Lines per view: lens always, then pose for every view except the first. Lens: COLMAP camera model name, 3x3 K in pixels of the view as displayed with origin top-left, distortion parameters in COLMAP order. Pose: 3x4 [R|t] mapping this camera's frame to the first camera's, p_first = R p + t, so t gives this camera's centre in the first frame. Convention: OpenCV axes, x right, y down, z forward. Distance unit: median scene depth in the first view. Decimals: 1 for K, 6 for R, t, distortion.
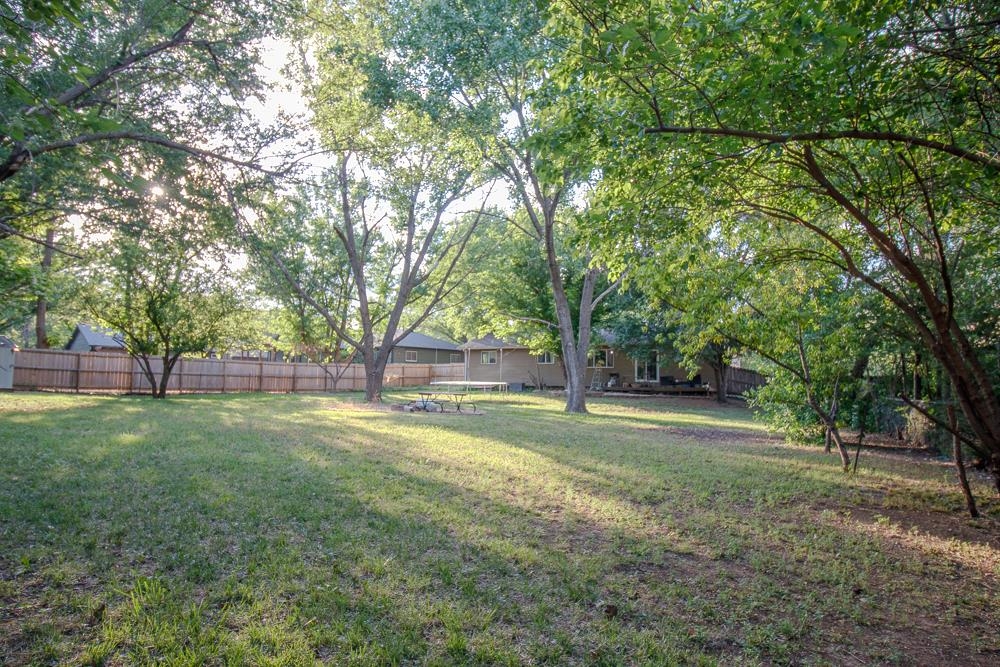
lens RADIAL K [[686.2, 0, 499.3], [0, 686.2, 329.5], [0, 0, 1]] dist [0.020665, -0.014651]
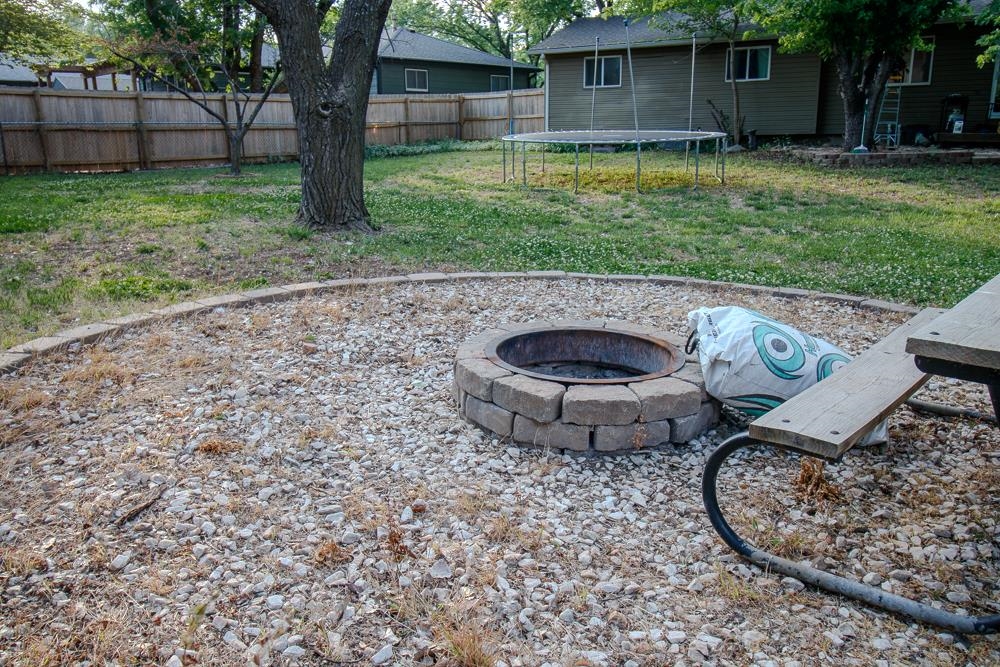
lens RADIAL K [[844.2, 0, 501.0], [0, 844.2, 328.7], [0, 0, 1]] dist [0.020301, 0.000804]
pose [[0.999623, -0.022720, -0.015385, -0.073791], [0.026336, 0.951822, 0.305518, 0.029591], [0.007702, -0.305808, 0.952062, 0.429467]]
